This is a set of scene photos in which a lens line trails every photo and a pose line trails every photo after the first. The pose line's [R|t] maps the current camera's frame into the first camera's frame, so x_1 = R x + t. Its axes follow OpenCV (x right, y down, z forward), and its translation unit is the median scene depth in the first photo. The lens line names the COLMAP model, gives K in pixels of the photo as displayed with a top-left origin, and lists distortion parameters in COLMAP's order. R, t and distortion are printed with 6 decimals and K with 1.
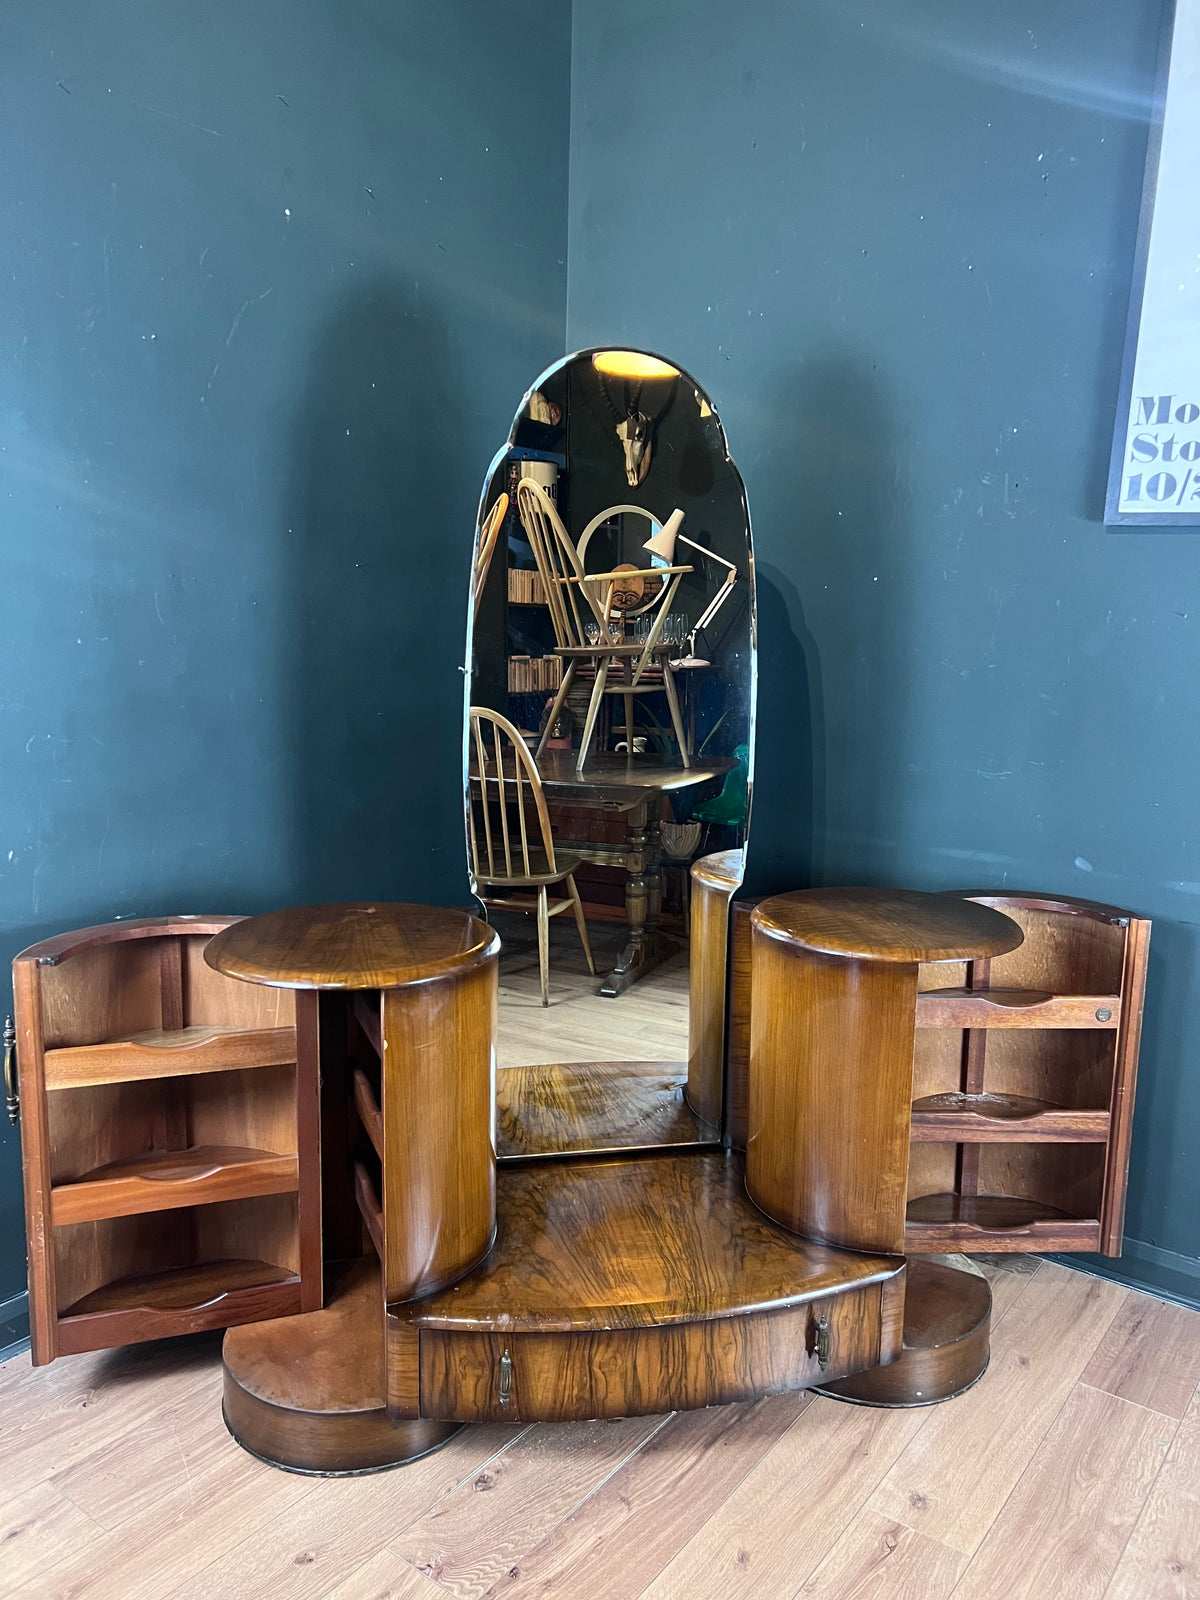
lens RADIAL K [[1199.1, 0, 602.4], [0, 1199.1, 810.3], [0, 0, 1]] dist [0.046634, -0.054845]
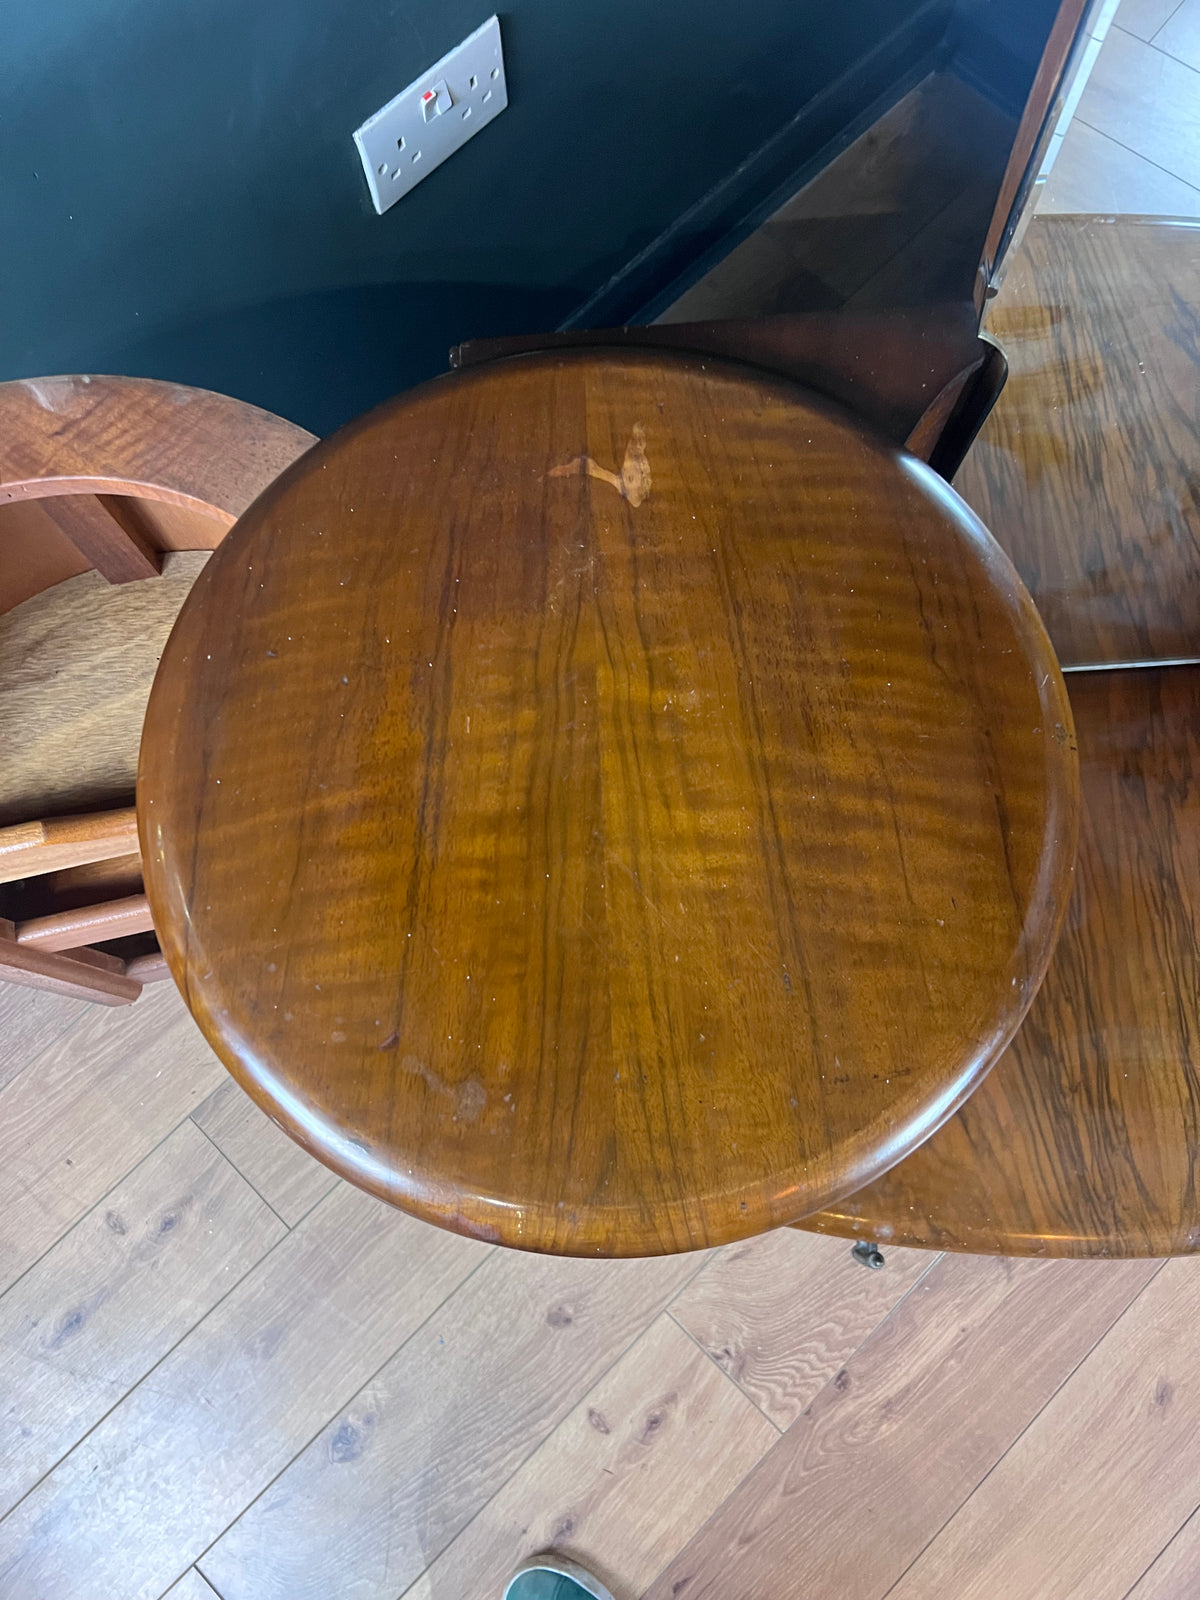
lens RADIAL K [[1221.6, 0, 596.9], [0, 1221.6, 803.3], [0, 0, 1]] dist [0.008325, 0.002383]
pose [[0.990003, 0.123296, -0.068506, -0.184061], [0.012329, 0.408182, 0.912817, -0.168917], [0.140510, -0.904536, 0.402581, 0.861572]]
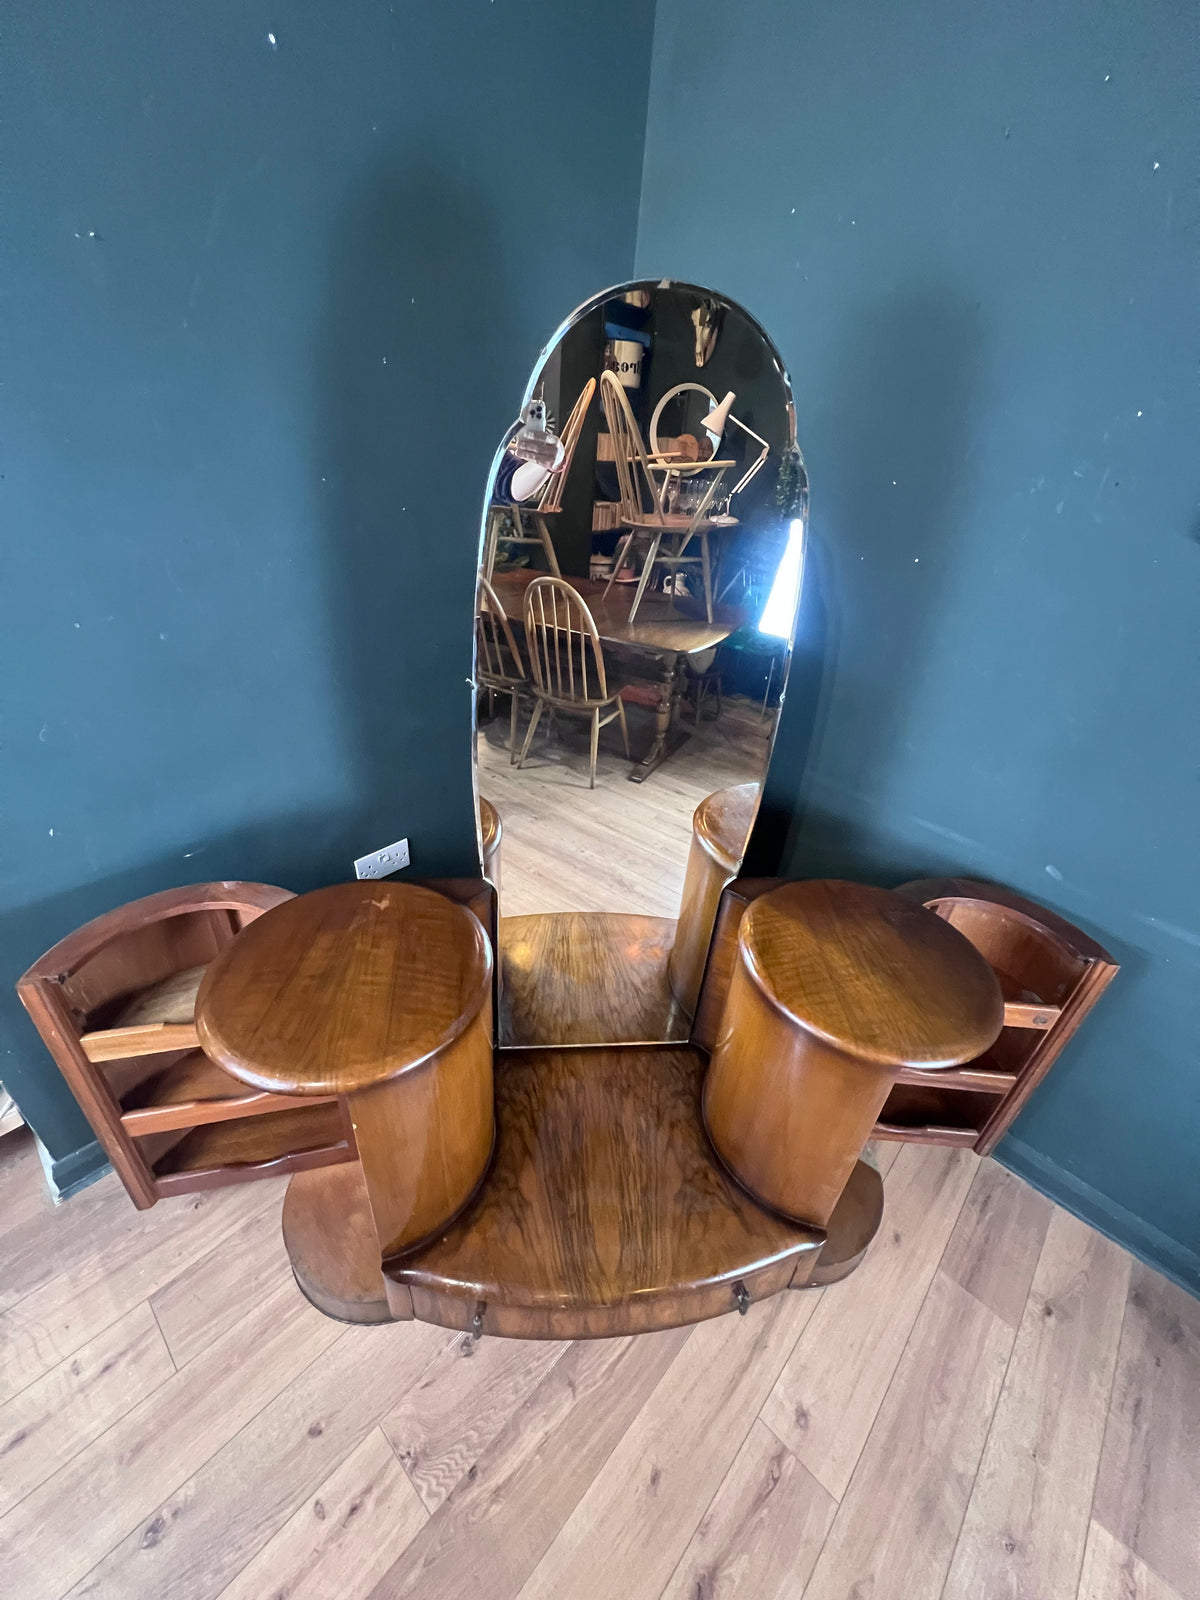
lens RADIAL K [[636.3, 0, 602.5], [0, 636.3, 794.4], [0, 0, 1]] dist [-0.002642, -0.000049]
pose [[0.993201, 0.099227, -0.060880, 0.027934], [-0.070672, 0.929488, 0.362018, -0.244175], [0.092509, -0.355254, 0.930181, 0.558776]]
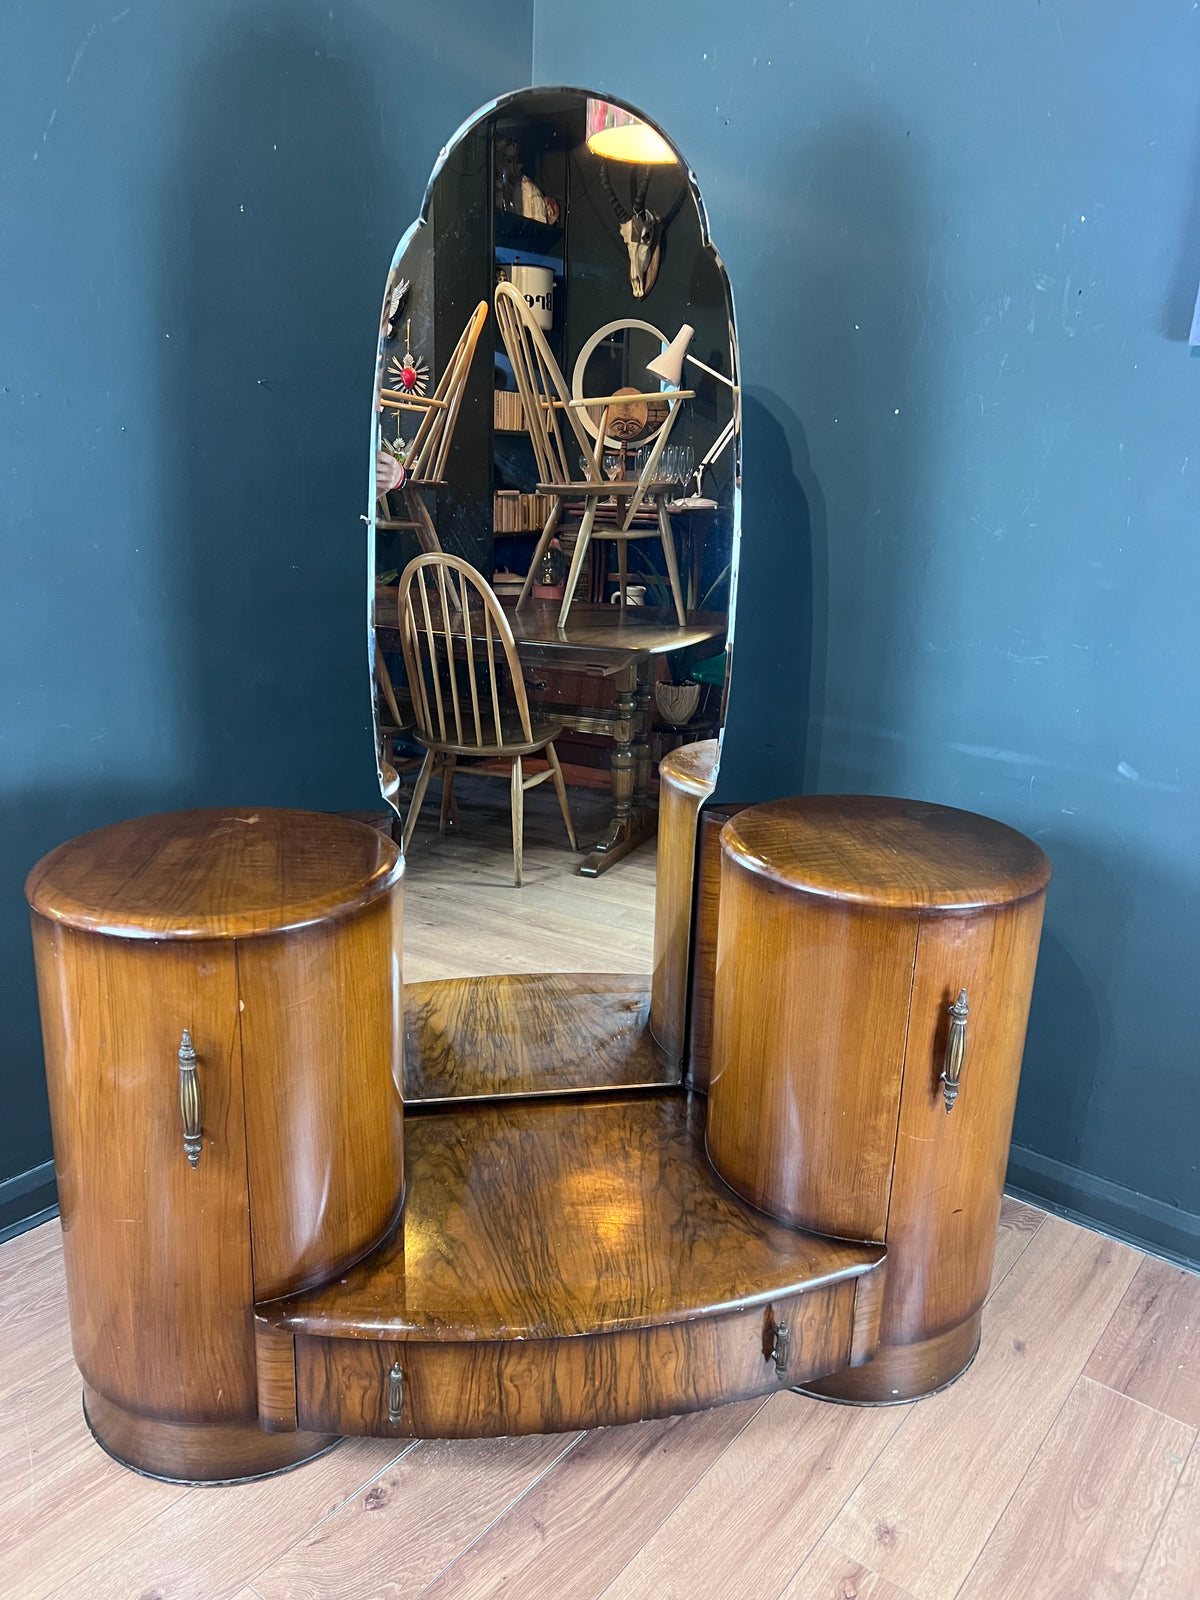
lens RADIAL K [[1200.6, 0, 609.1], [0, 1200.6, 797.0], [0, 0, 1]] dist [0.051484, -0.063532]
pose [[0.999729, 0.021680, -0.008442, 0.059399], [-0.020470, 0.992105, 0.123729, -0.040693], [0.011057, -0.123522, 0.992280, 0.205294]]
